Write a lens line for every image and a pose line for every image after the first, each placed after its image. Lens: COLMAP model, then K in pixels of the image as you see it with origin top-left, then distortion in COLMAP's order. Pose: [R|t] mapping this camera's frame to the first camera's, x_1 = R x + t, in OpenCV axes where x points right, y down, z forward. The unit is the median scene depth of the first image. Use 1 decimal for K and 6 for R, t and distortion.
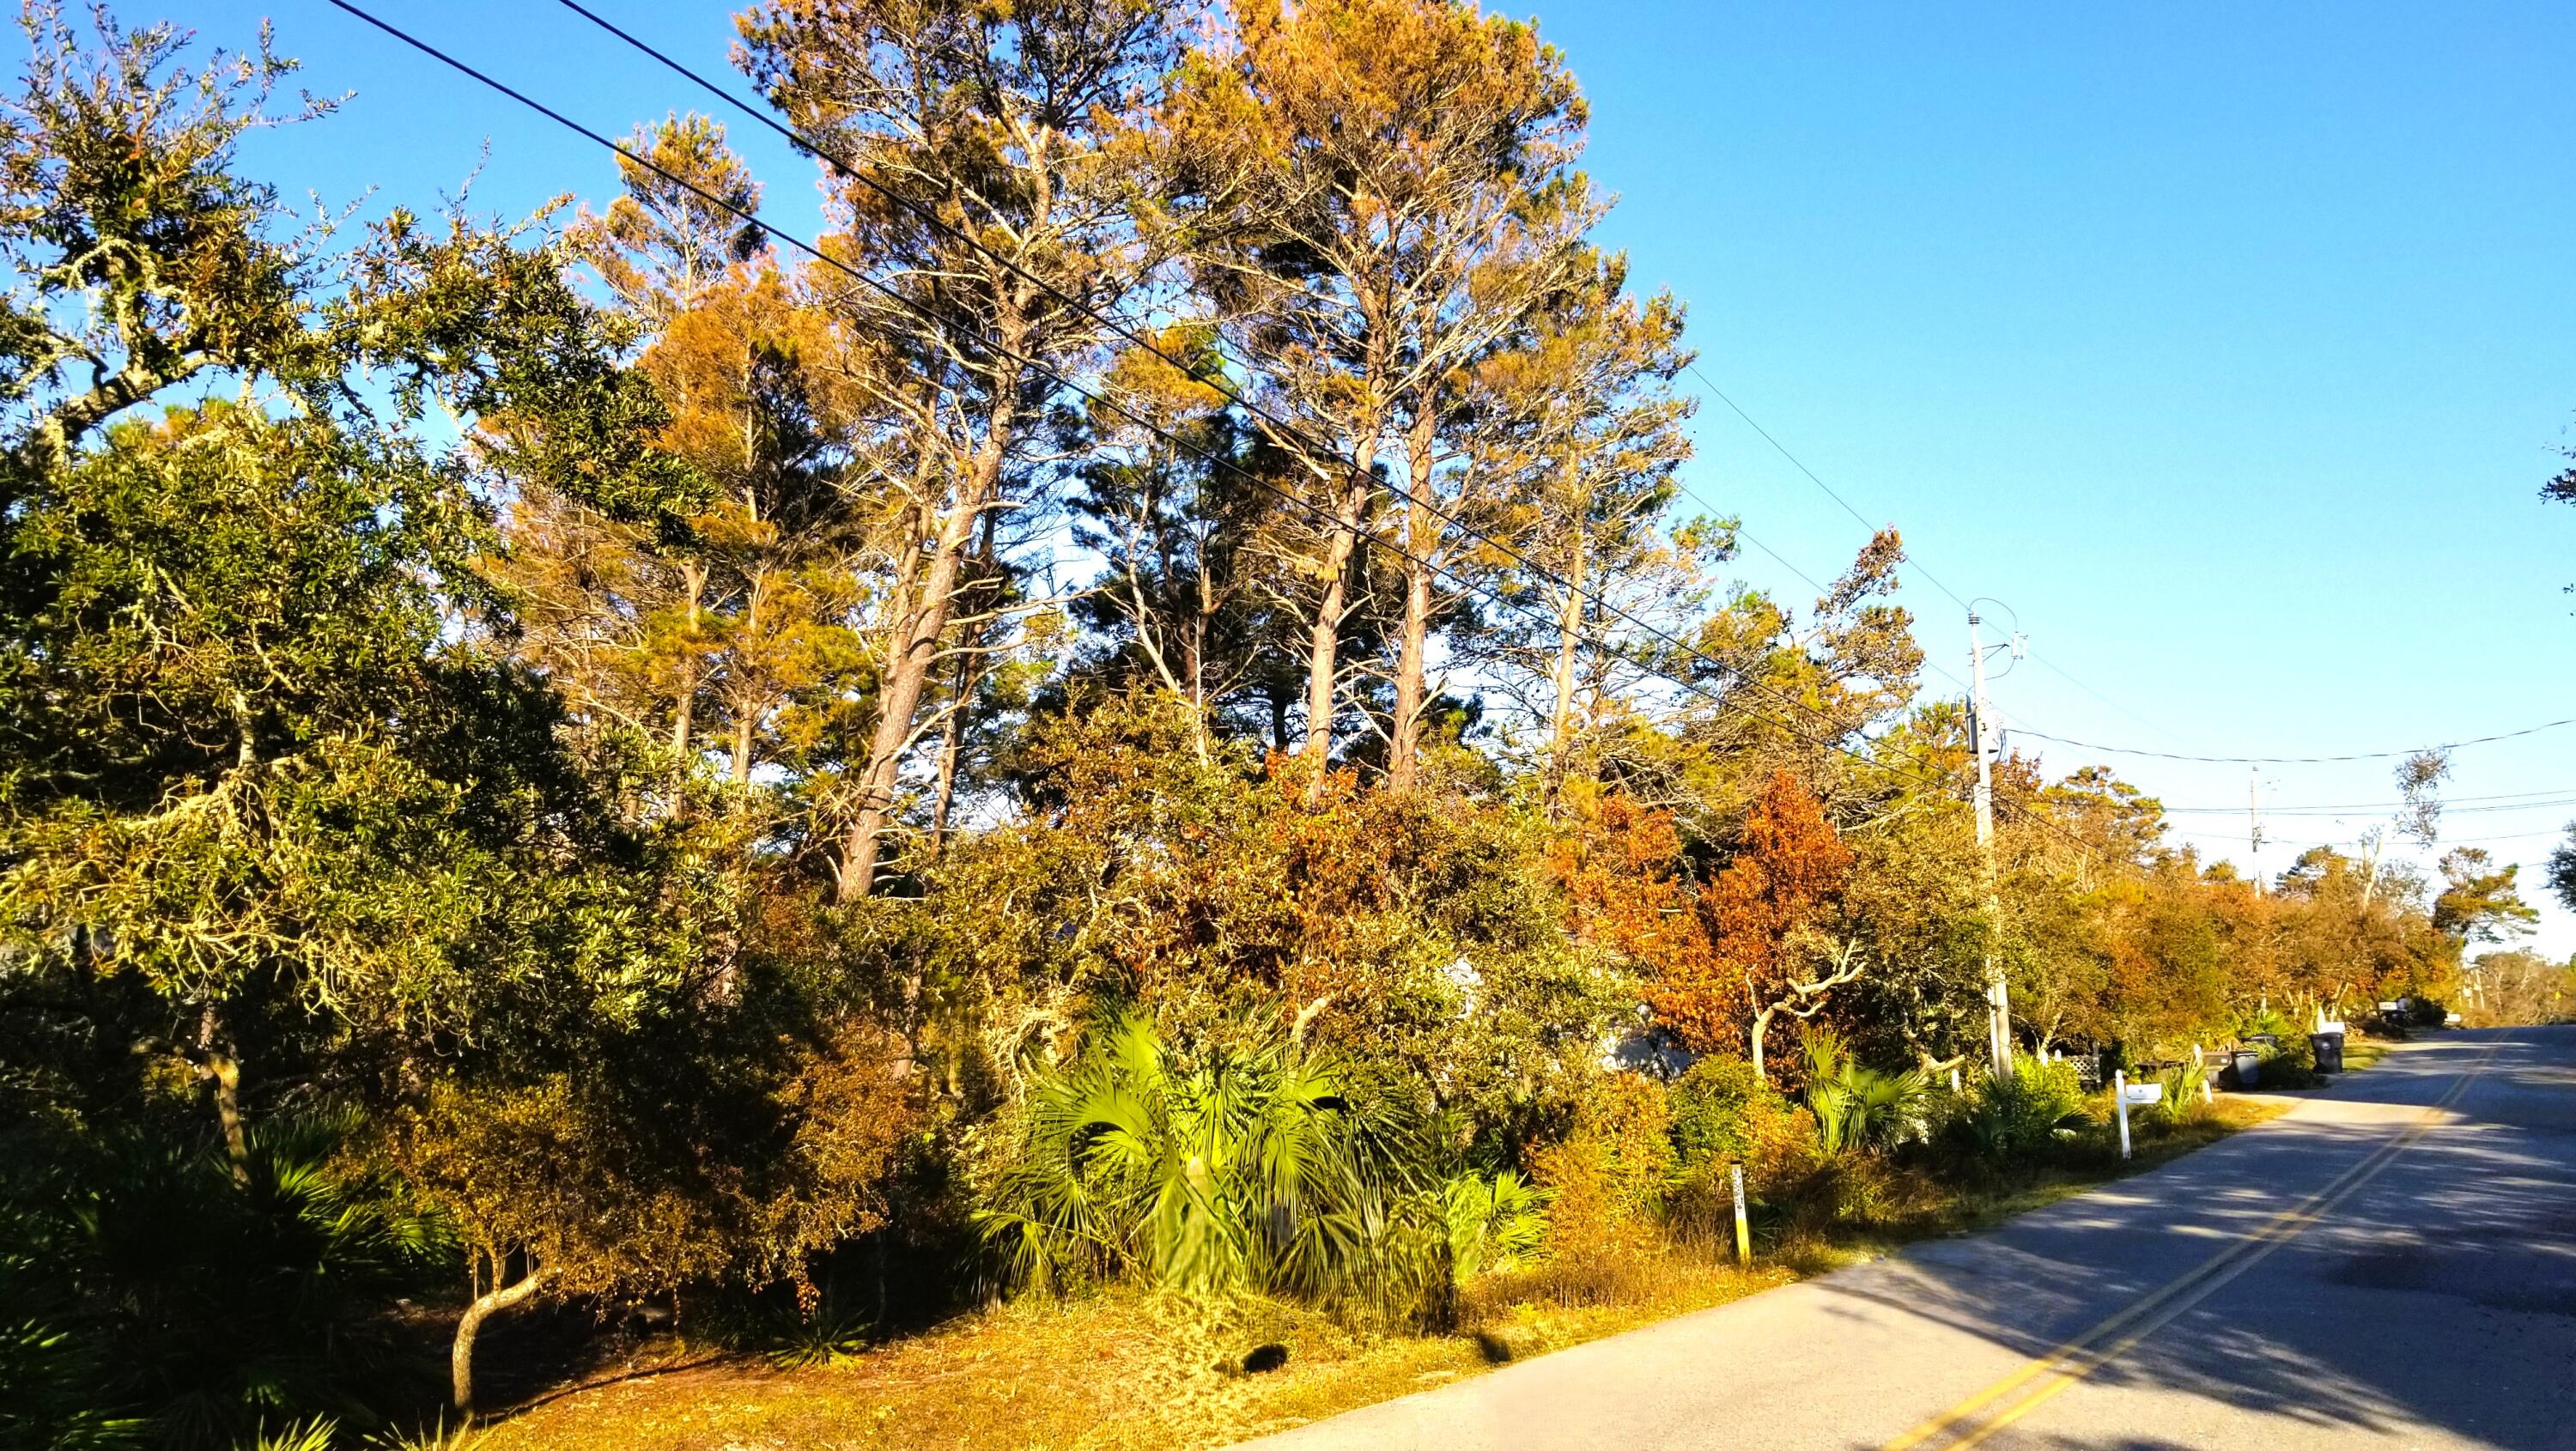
lens RADIAL K [[1934.6, 0, 1280.8], [0, 1934.6, 742.4], [0, 0, 1]] dist [0.002980, -0.005523]
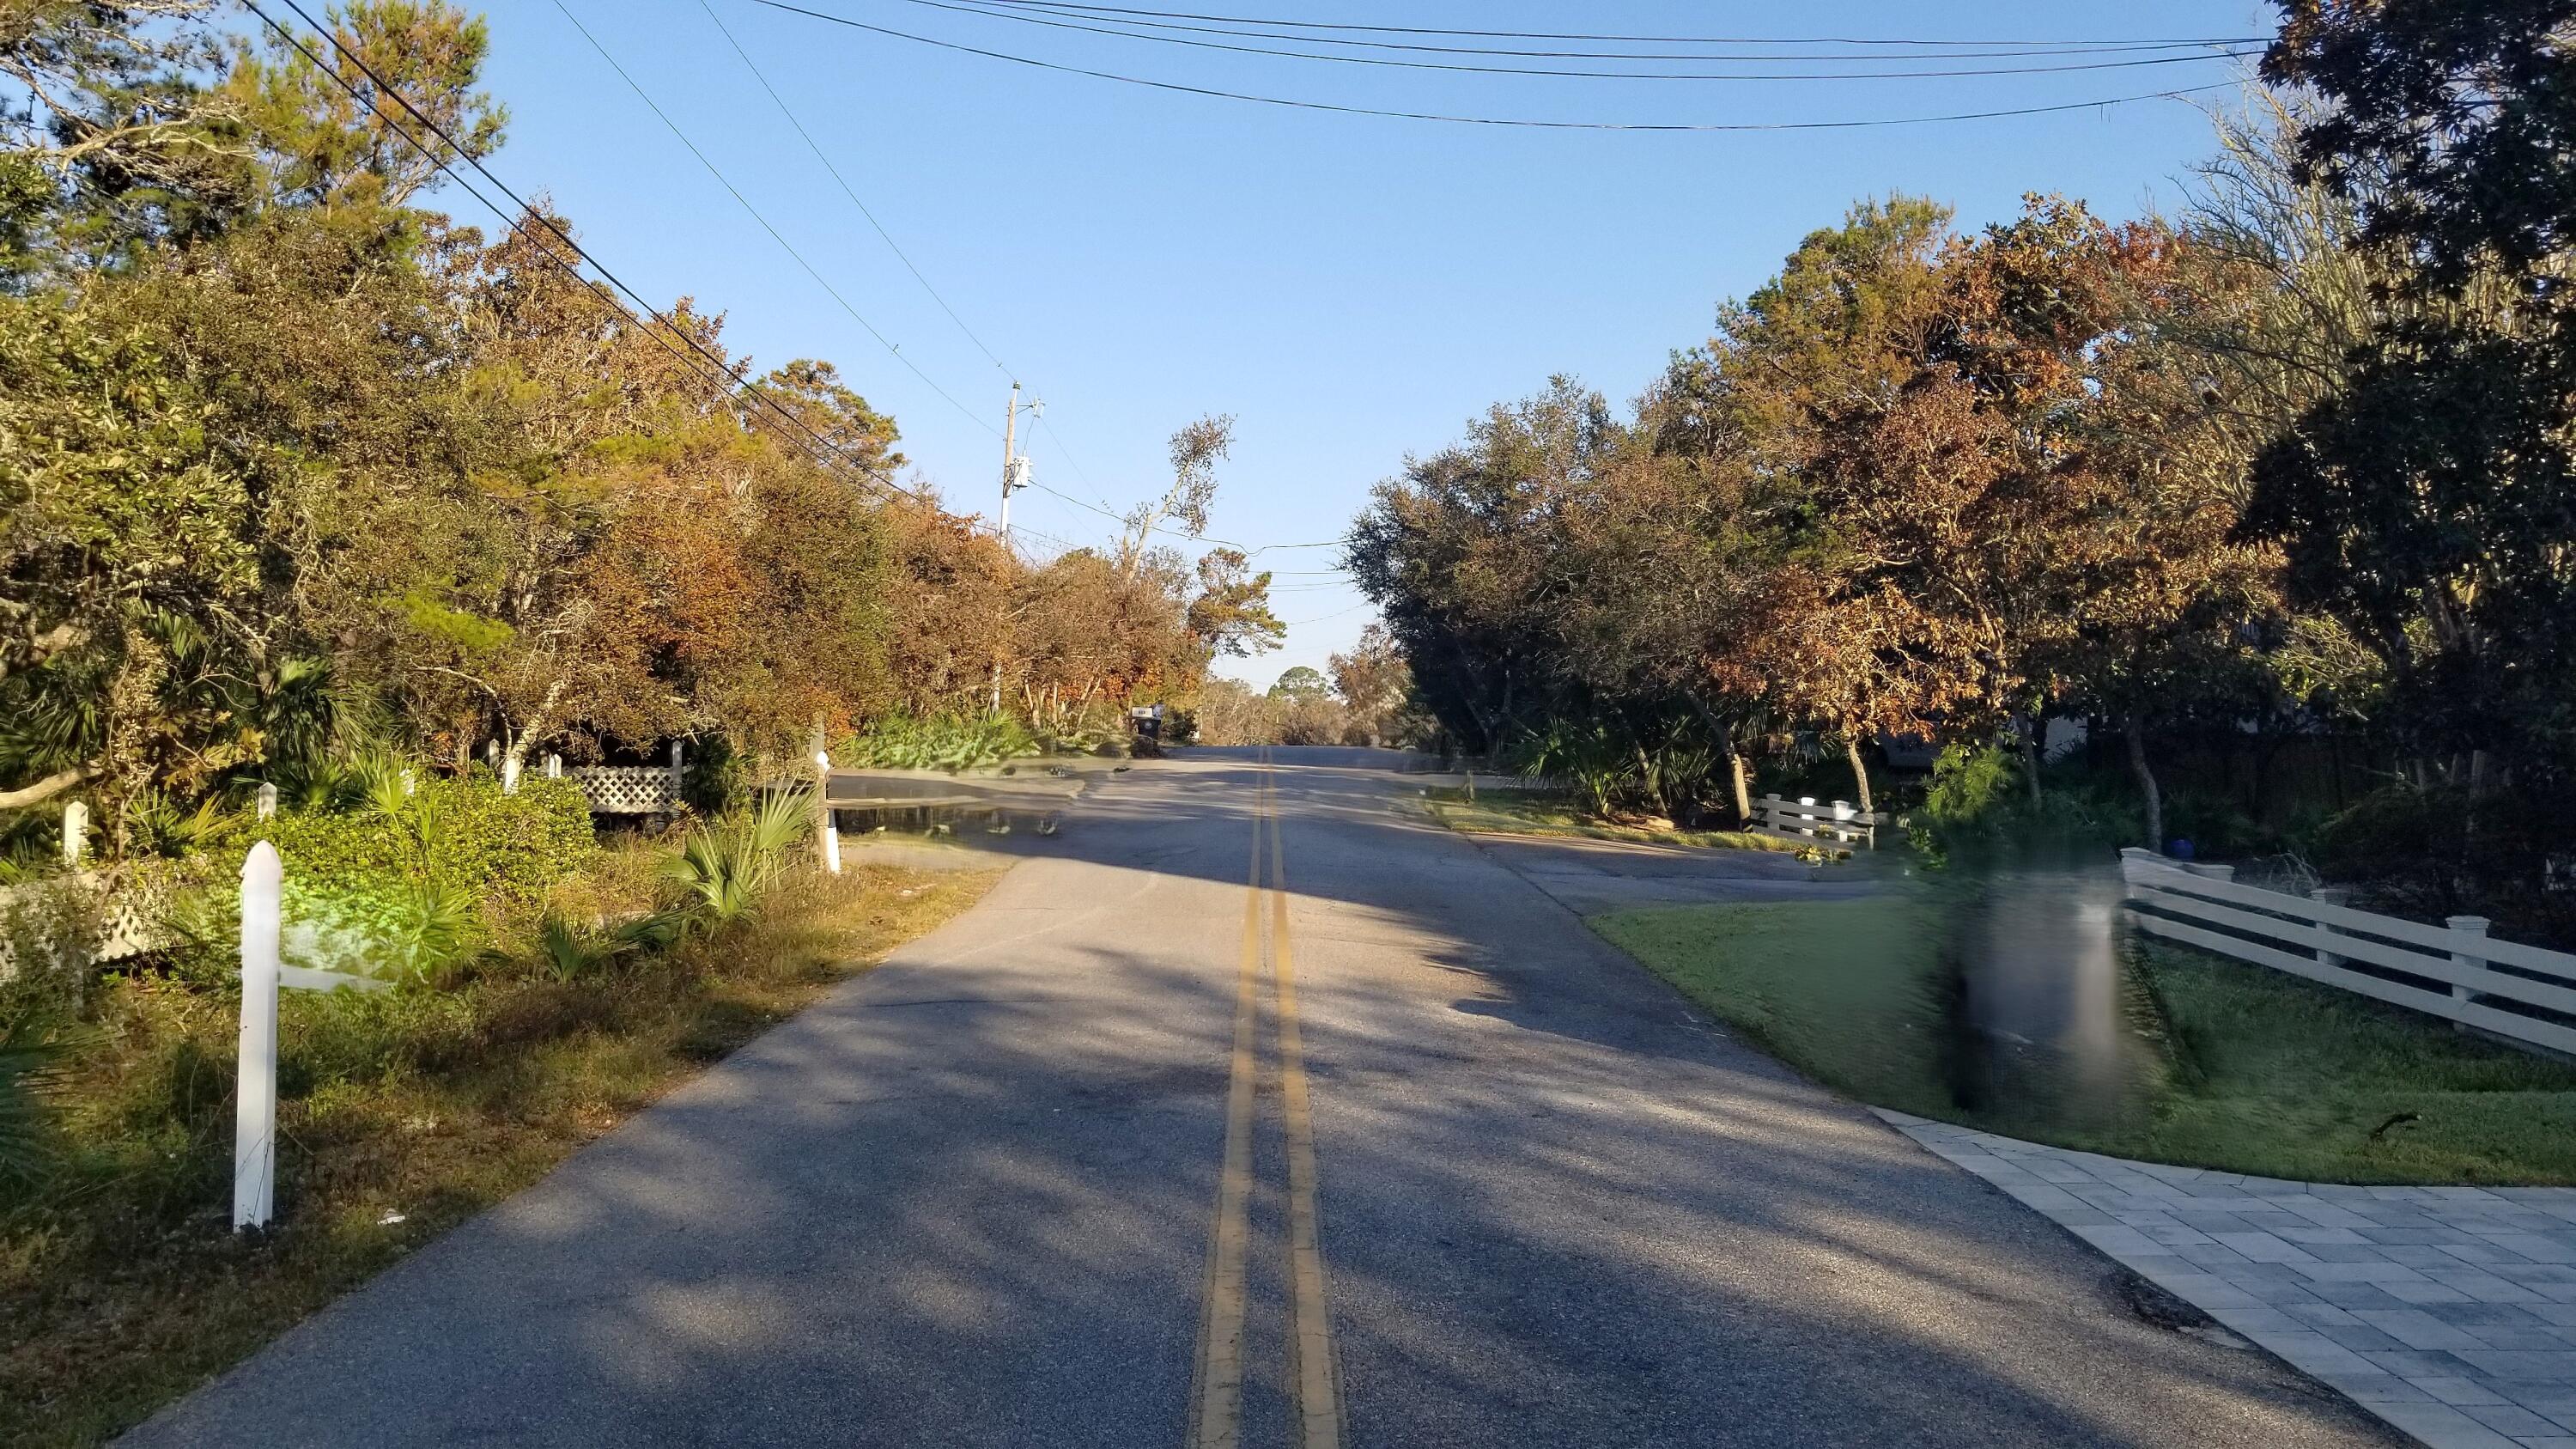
lens RADIAL K [[1935.0, 0, 1284.3], [0, 1935.0, 731.1], [0, 0, 1]] dist [0.002980, -0.005523]
pose [[0.822969, 0.033797, 0.567080, 0.146177], [-0.114676, 0.987562, 0.107564, 0.042787], [-0.556391, -0.153552, 0.816609, 0.271101]]
